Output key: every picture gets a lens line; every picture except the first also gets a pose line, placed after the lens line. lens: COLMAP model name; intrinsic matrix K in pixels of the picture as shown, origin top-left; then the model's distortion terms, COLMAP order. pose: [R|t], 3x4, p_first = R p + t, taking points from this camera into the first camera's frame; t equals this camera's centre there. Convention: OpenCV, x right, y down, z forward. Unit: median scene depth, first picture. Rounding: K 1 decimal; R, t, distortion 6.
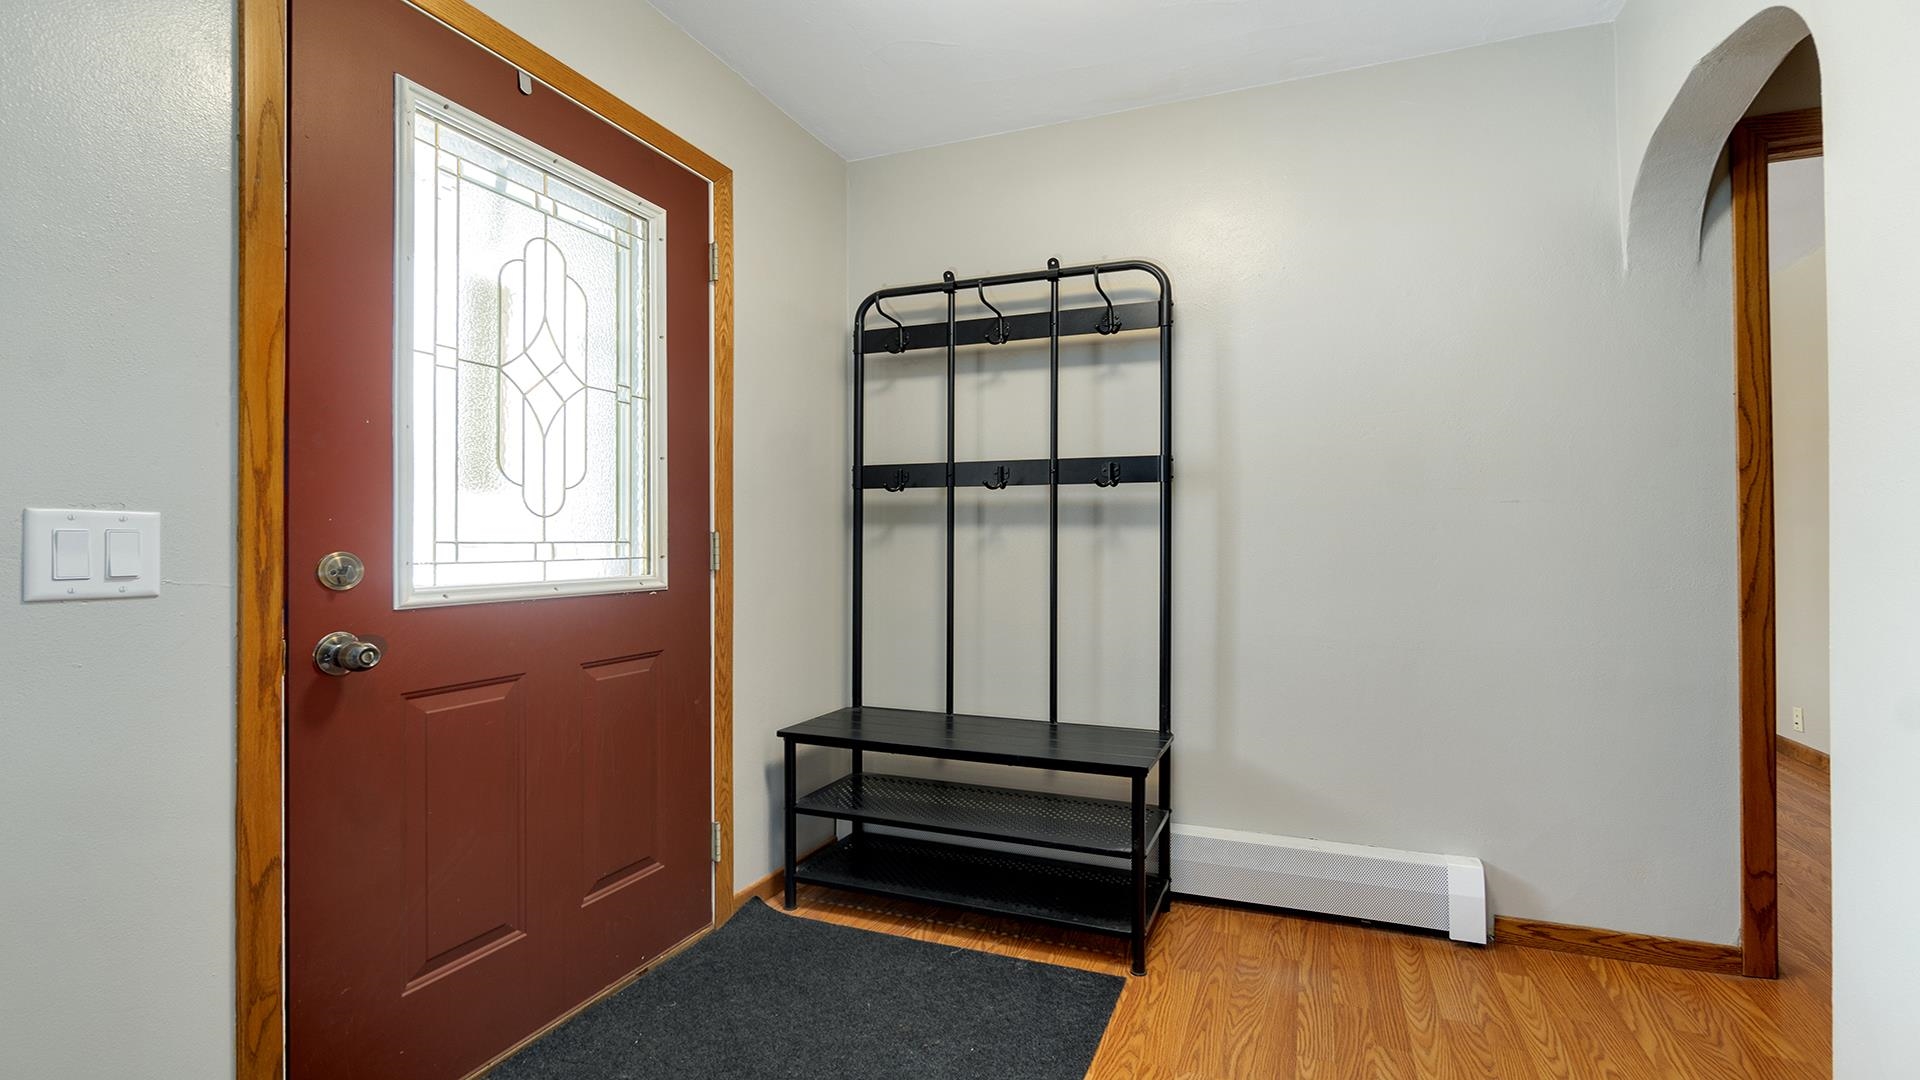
lens RADIAL K [[874.7, 0, 959.3], [0, 874.7, 534.1], [0, 0, 1]] dist [-0.005472, -0.000054]
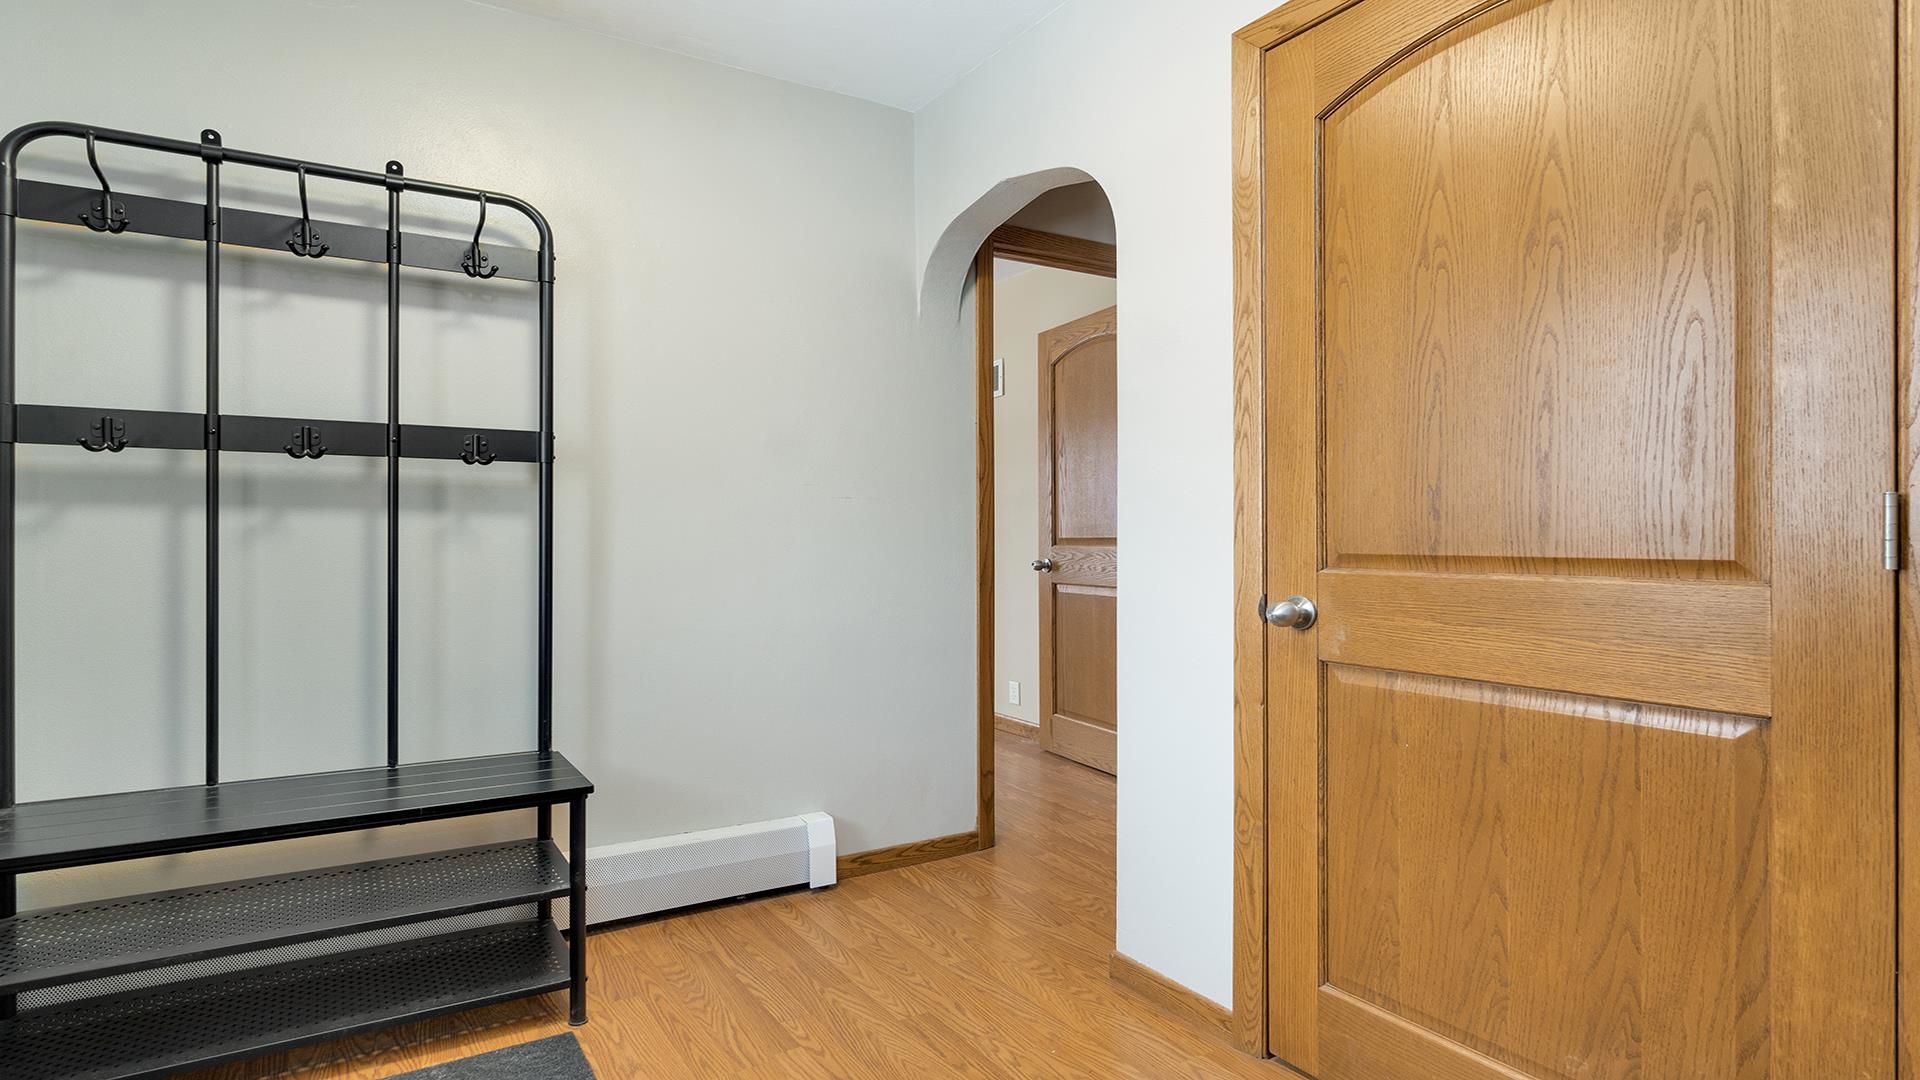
lens RADIAL K [[975.1, 0, 949.8], [0, 975.1, 545.7], [0, 0, 1]] dist [-0.017137, 0.004207]
pose [[0.603426, -0.008345, 0.797375, -0.315057], [-0.007124, 0.999849, 0.015855, 0.004296], [-0.797387, -0.015248, 0.603276, 0.110515]]
